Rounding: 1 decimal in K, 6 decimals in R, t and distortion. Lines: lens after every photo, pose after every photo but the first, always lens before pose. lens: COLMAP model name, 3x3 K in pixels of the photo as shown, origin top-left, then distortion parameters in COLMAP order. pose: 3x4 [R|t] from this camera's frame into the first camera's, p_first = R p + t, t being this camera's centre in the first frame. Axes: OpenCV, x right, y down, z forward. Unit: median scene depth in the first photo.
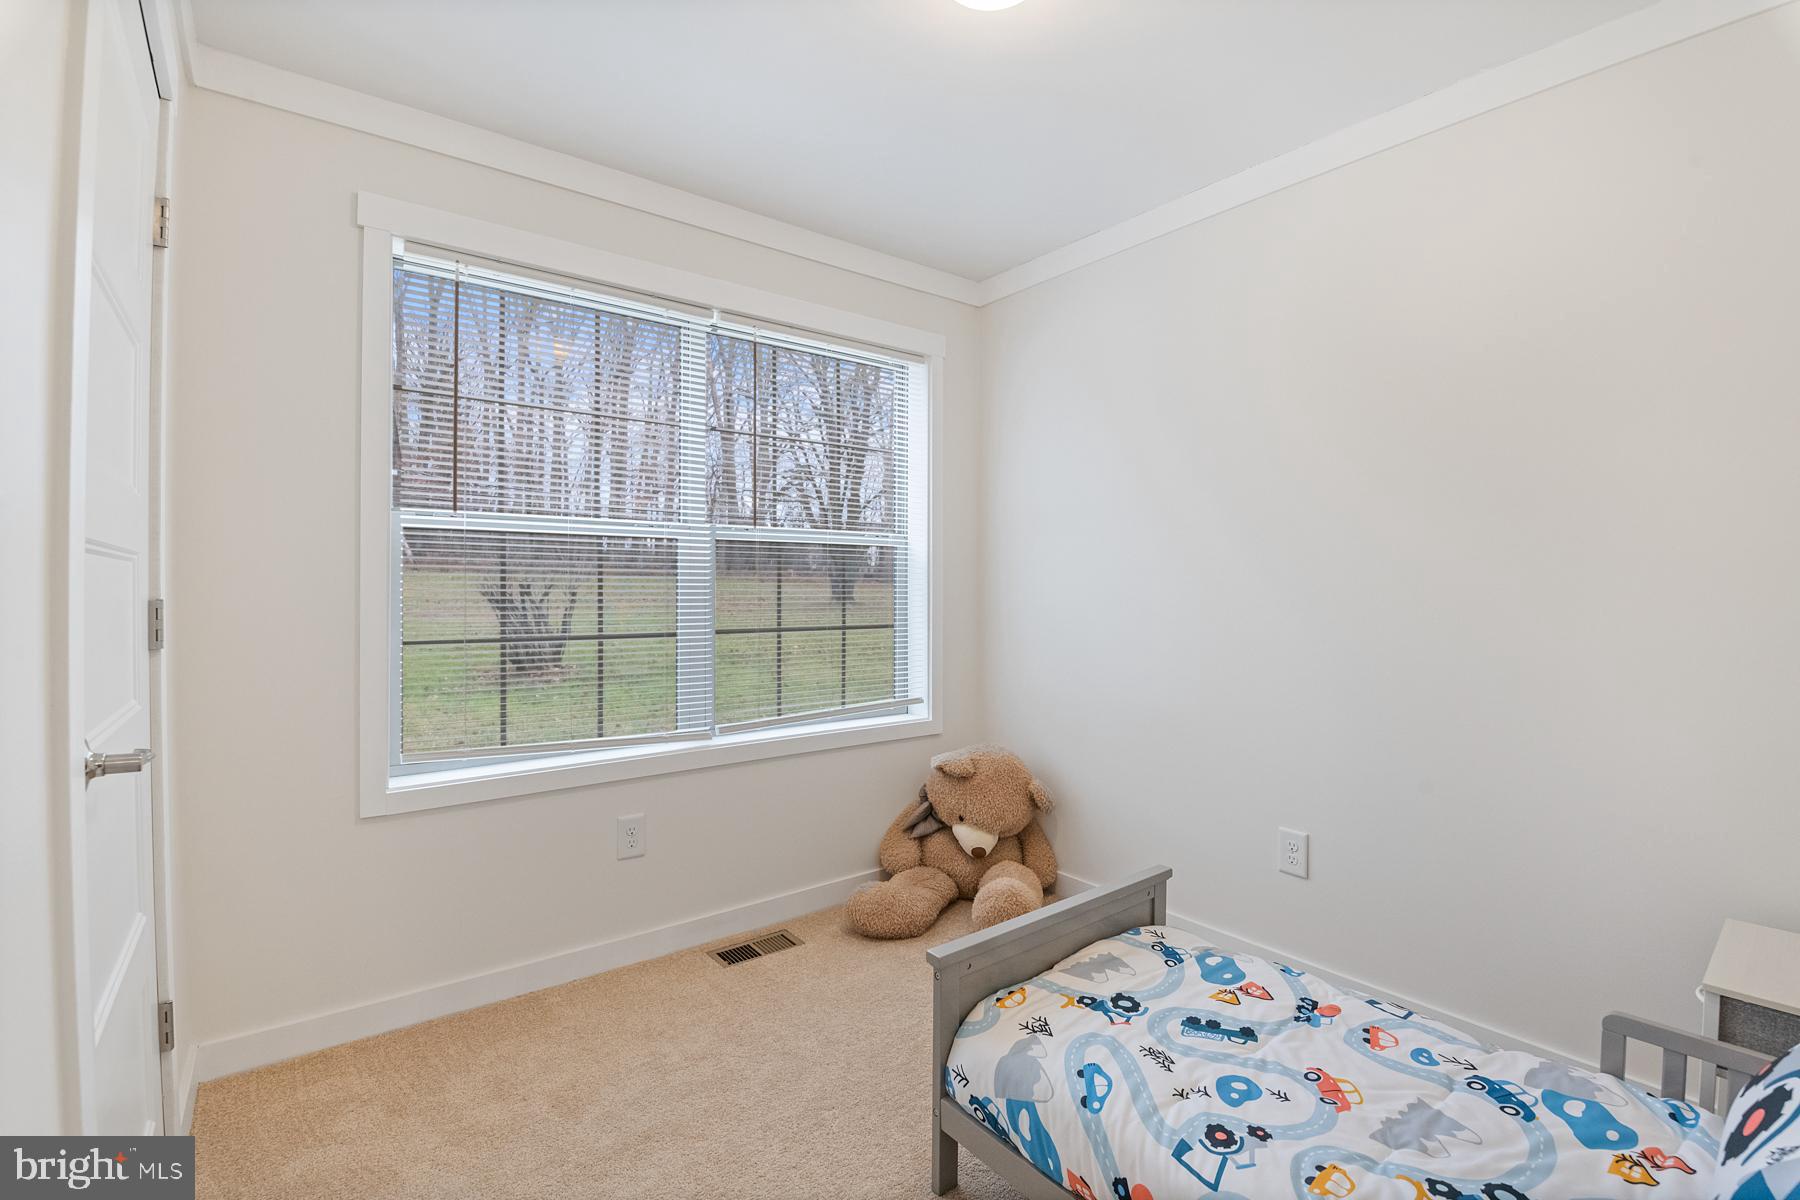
lens RADIAL K [[803.8, 0, 897.0], [0, 803.8, 596.7], [0, 0, 1]] dist [-0.021624, -0.002061]
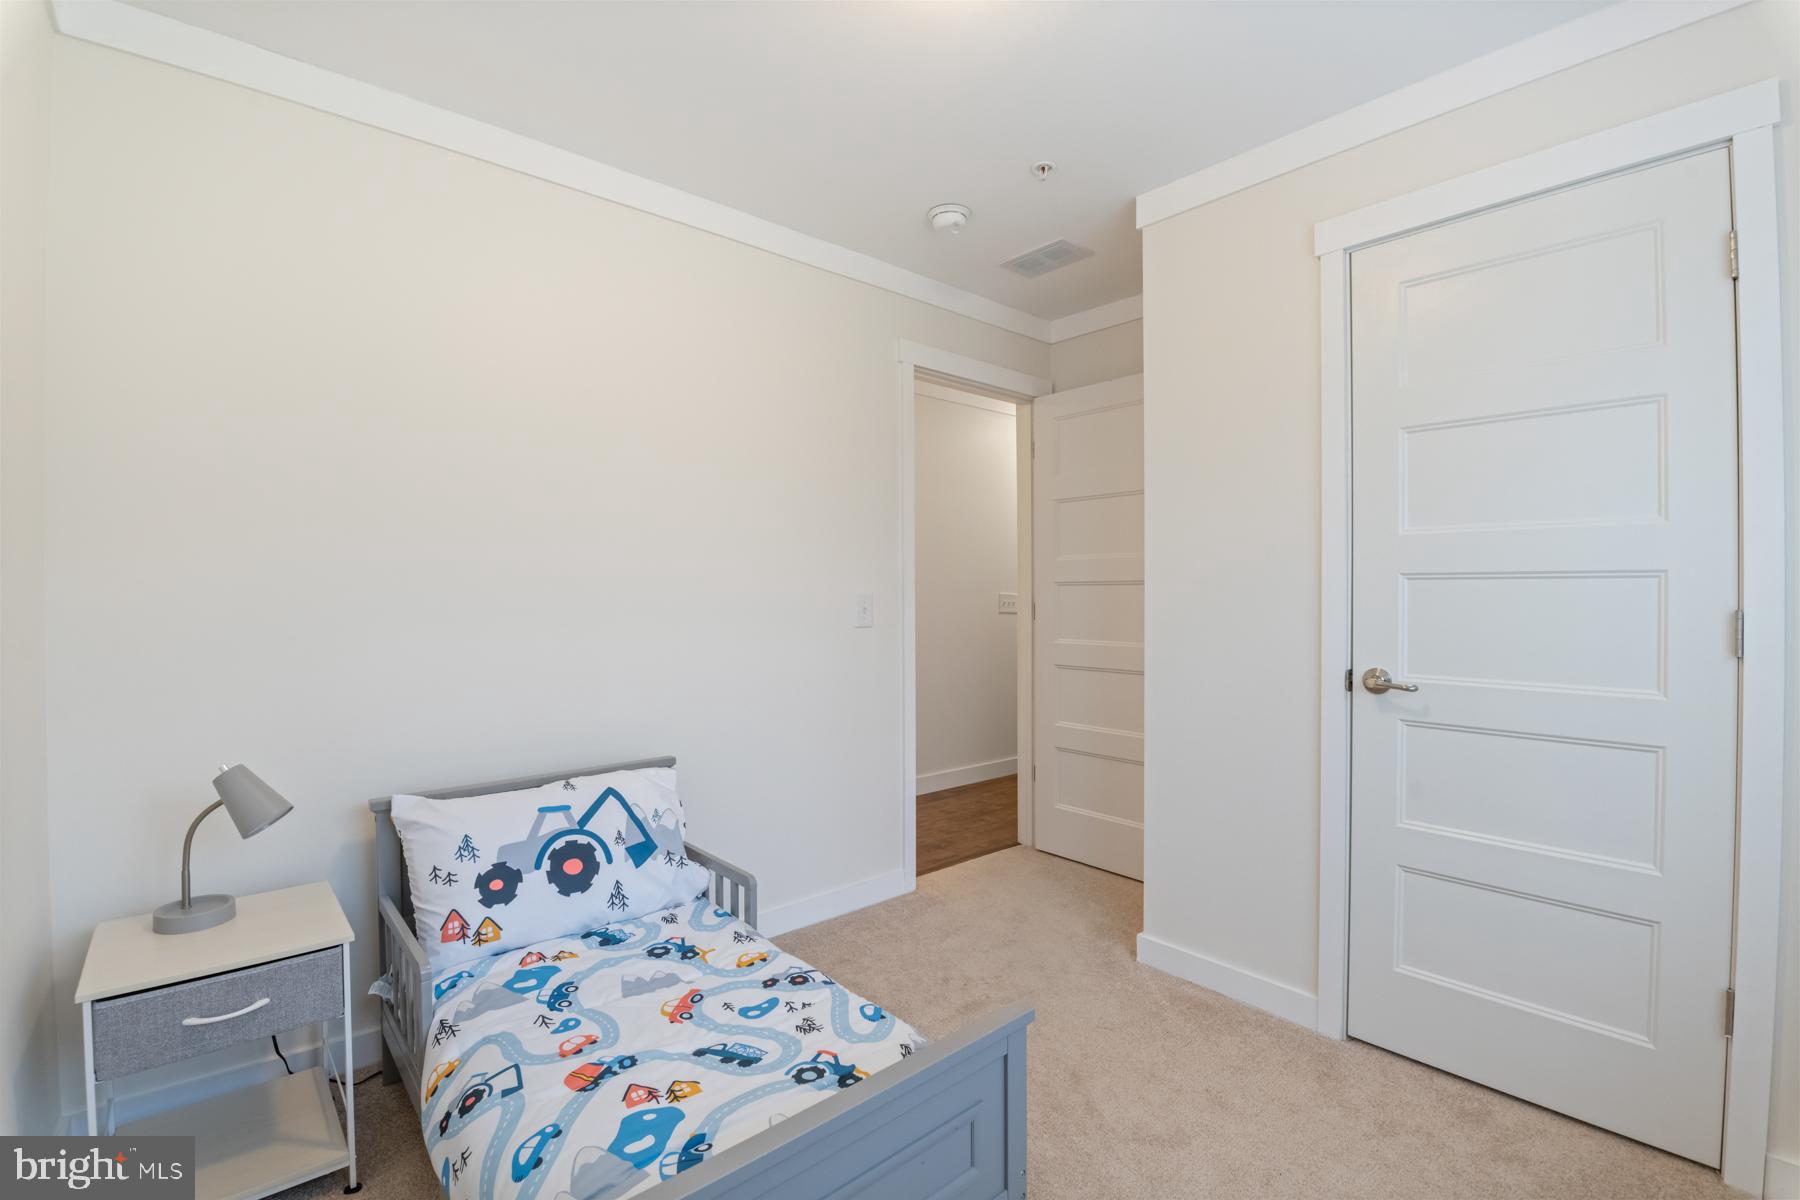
lens RADIAL K [[803.8, 0, 913.9], [0, 803.8, 599.7], [0, 0, 1]] dist [-0.021624, -0.002061]
pose [[-0.997487, -0.000624, -0.070845, 0.270282], [-0.002349, 0.999703, 0.024265, -0.038347], [0.070809, 0.024371, -0.997192, 2.164867]]
